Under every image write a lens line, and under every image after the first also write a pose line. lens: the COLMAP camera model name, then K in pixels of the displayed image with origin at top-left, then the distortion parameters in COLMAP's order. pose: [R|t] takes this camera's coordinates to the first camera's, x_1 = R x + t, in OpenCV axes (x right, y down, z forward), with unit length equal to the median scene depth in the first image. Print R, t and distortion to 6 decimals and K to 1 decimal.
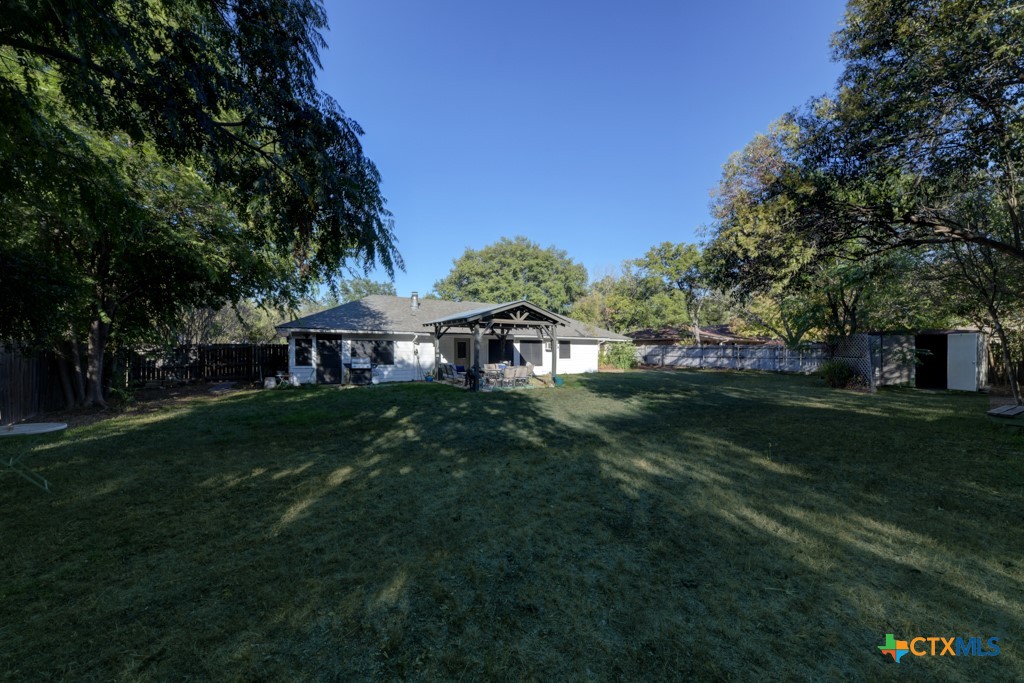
lens RADIAL K [[355.9, 0, 514.6], [0, 355.9, 352.9], [0, 0, 1]] dist [0.010887, -0.006464]
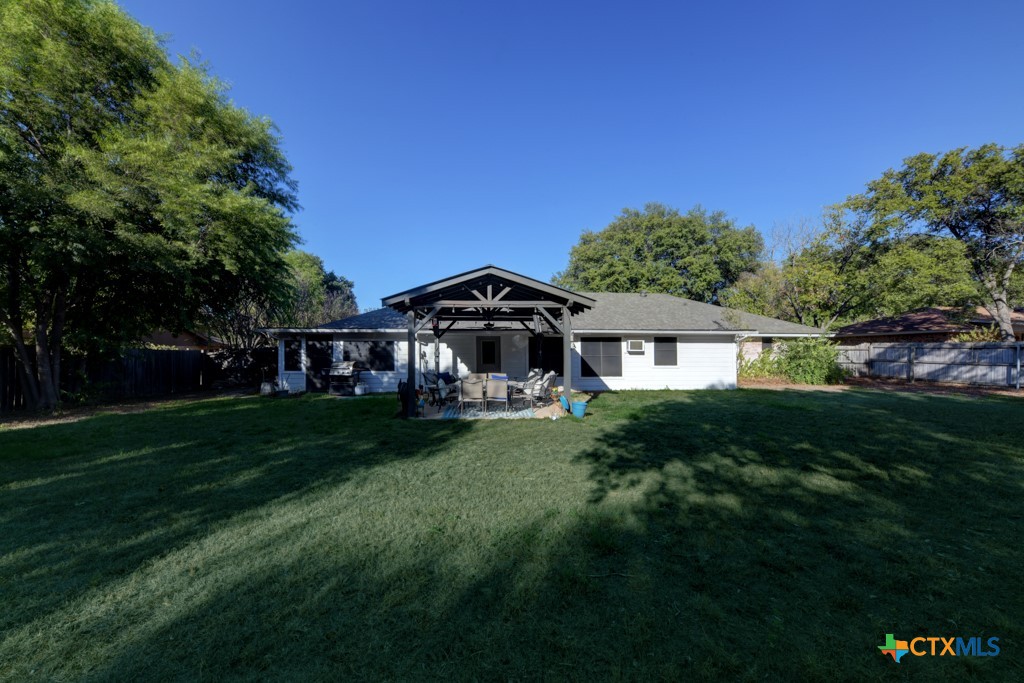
lens RADIAL K [[355.9, 0, 514.6], [0, 355.9, 352.9], [0, 0, 1]] dist [0.010887, -0.006464]
pose [[0.872833, -0.003903, -0.488003, 0.161508], [-0.000851, 0.999954, -0.009520, 0.000343], [0.488017, 0.008725, 0.872790, 0.236126]]
